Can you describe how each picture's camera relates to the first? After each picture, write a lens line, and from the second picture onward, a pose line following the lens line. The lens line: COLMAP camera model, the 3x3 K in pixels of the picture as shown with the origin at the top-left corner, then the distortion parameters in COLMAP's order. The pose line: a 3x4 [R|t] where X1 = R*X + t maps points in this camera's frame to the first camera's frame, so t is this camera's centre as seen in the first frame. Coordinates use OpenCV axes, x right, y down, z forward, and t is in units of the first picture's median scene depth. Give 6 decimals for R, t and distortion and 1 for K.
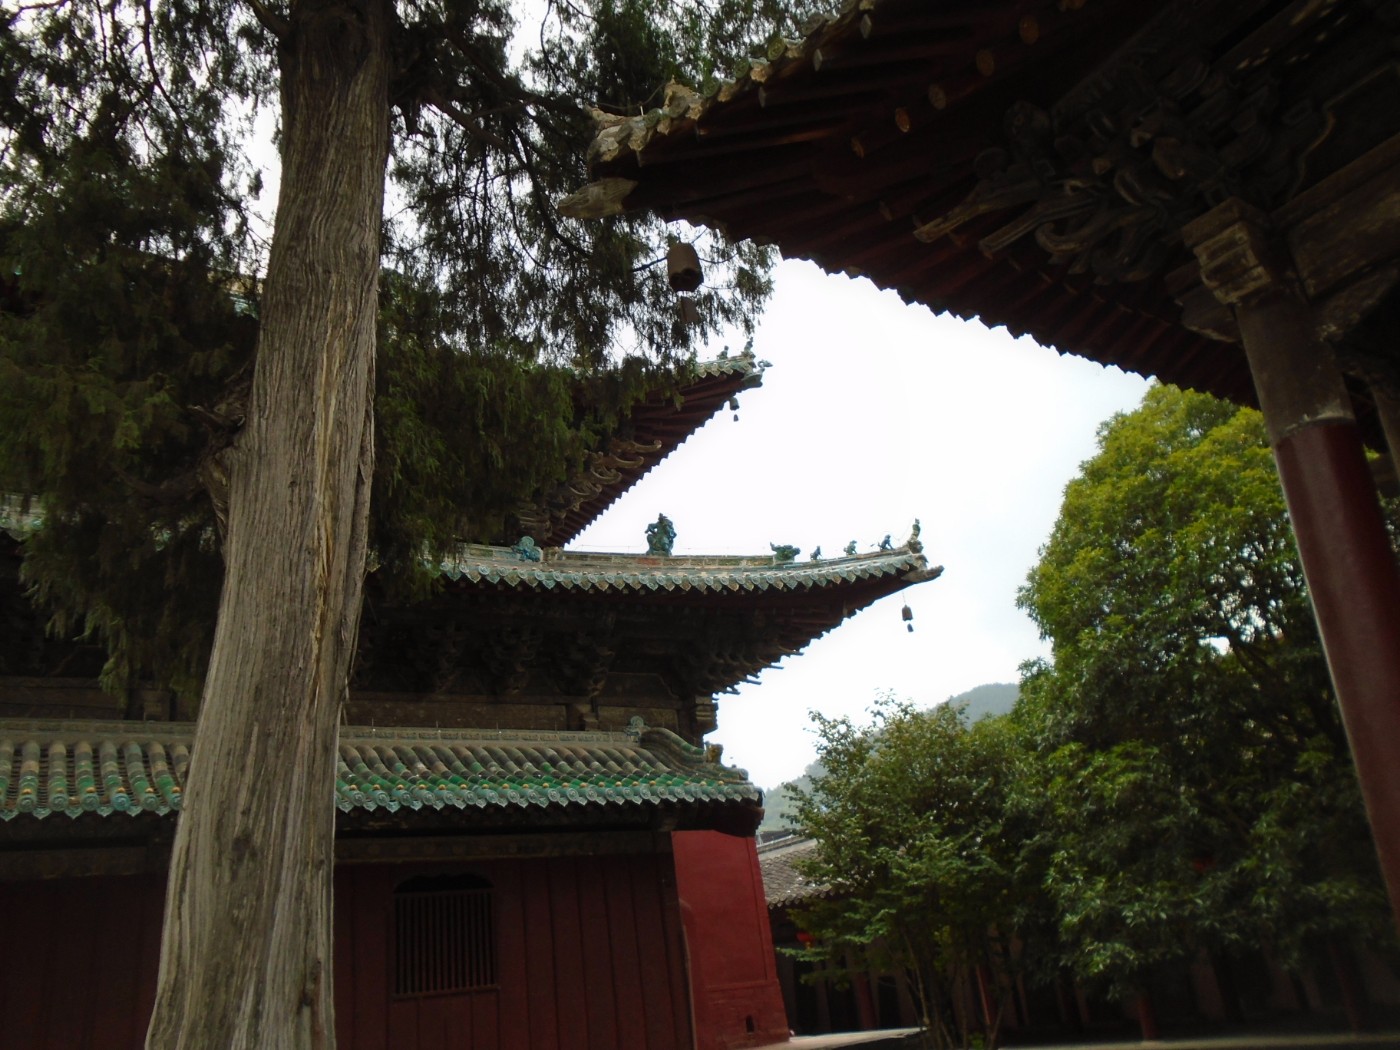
lens RADIAL K [[1080.0, 0, 702.6], [0, 1080.0, 523.9], [0, 0, 1]] dist [-0.009796, 0.010152]
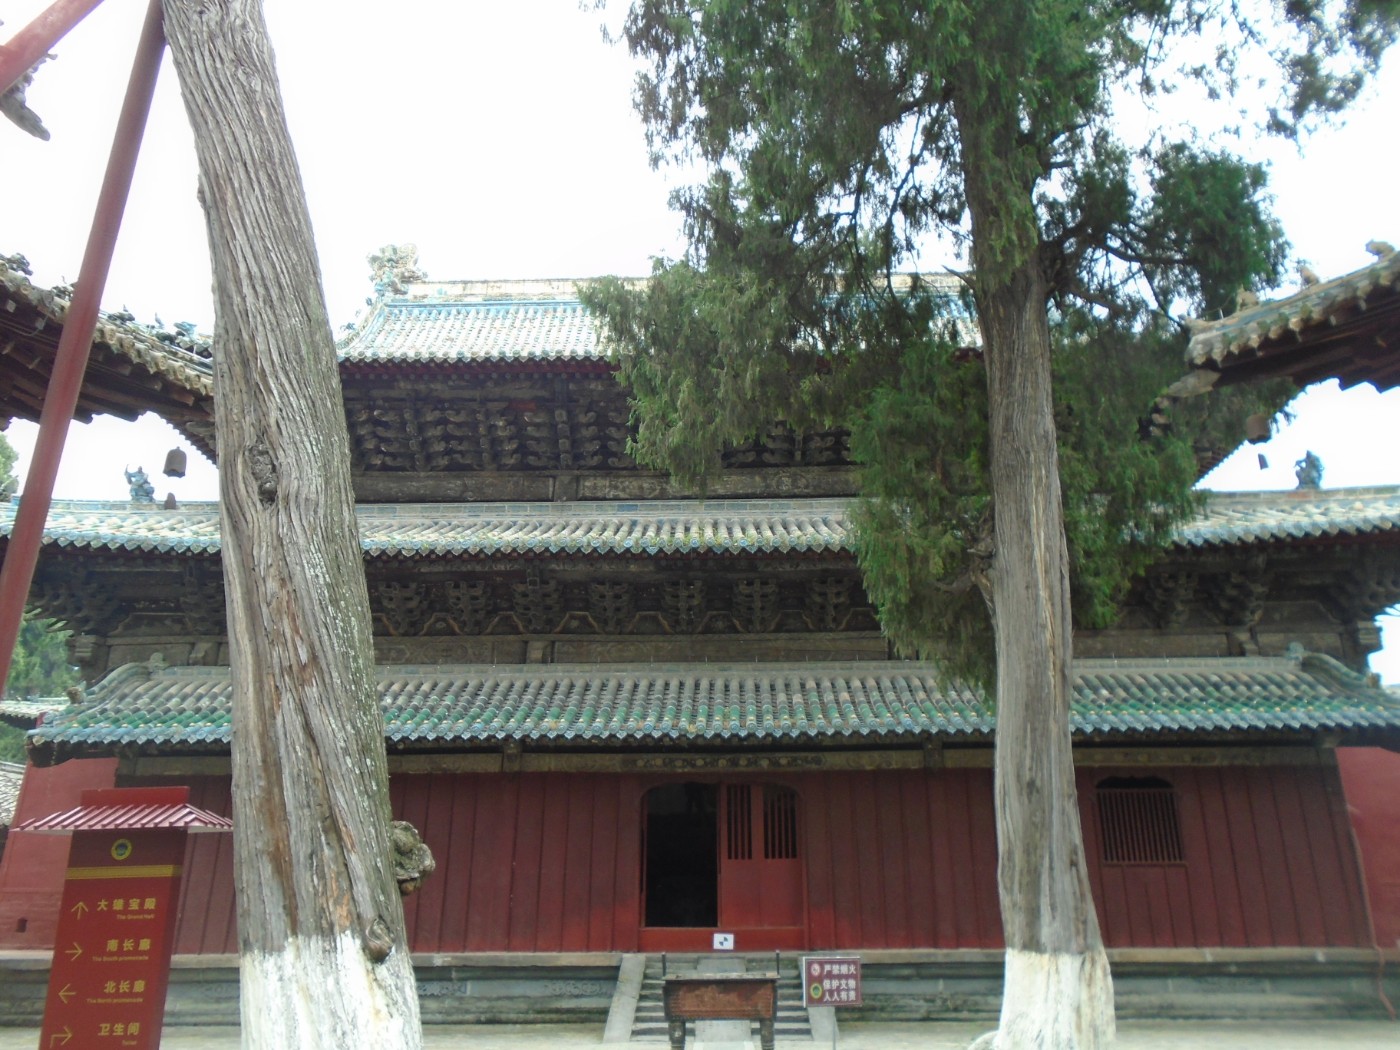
lens RADIAL K [[1080.0, 0, 702.6], [0, 1080.0, 523.9], [0, 0, 1]] dist [-0.009796, 0.010152]
pose [[0.829712, -0.073155, -0.553377, 0.070896], [0.136487, 0.987870, 0.074050, -0.139555], [0.541248, -0.136969, 0.829632, -0.311855]]
